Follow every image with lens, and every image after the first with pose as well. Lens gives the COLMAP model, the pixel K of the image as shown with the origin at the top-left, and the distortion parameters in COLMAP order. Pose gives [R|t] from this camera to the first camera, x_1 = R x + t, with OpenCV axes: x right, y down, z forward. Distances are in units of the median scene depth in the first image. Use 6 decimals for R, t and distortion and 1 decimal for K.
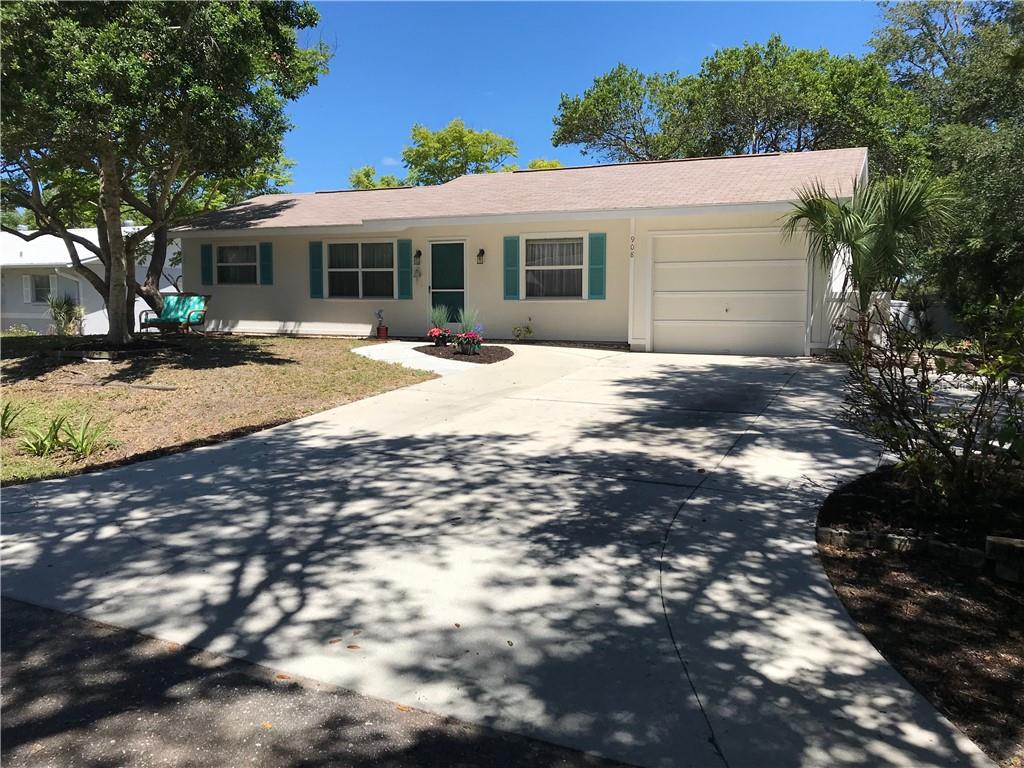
lens RADIAL K [[844.5, 0, 512.0], [0, 844.5, 384.0], [0, 0, 1]] dist [0.016291, -0.007005]
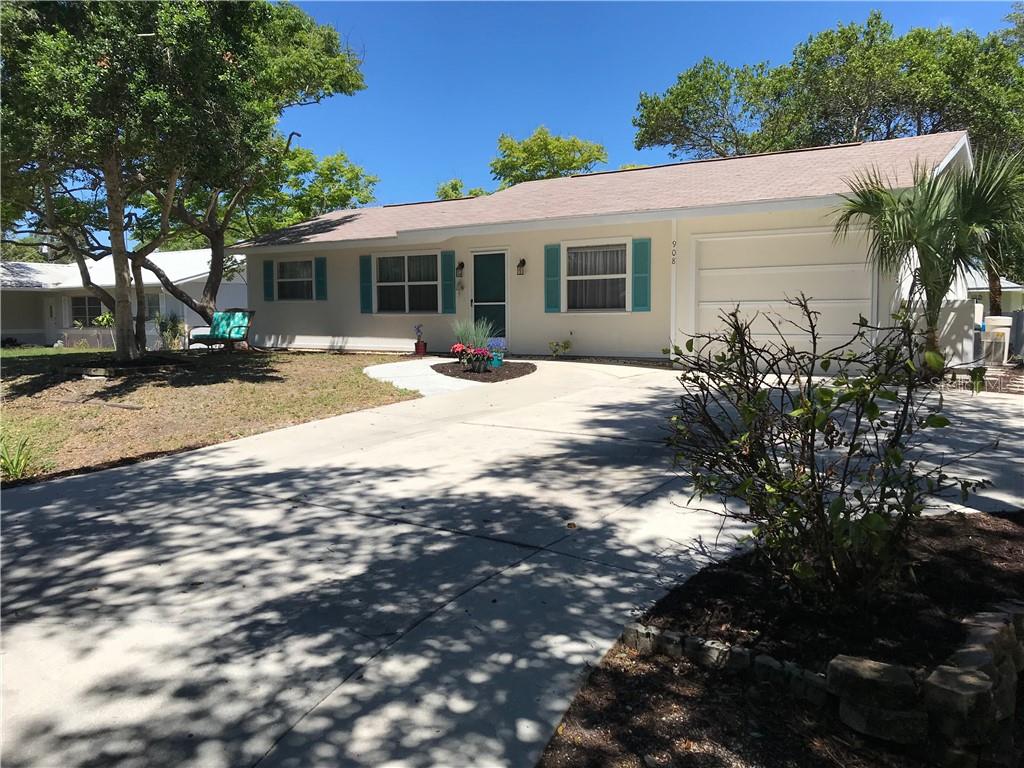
lens RADIAL K [[844.5, 0, 512.0], [0, 844.5, 384.0], [0, 0, 1]] dist [0.016291, -0.007005]
pose [[0.984245, 0.006087, -0.176705, 0.121143], [-0.009068, 0.999830, -0.016067, -0.006334], [0.176578, 0.017417, 0.984133, 0.081971]]
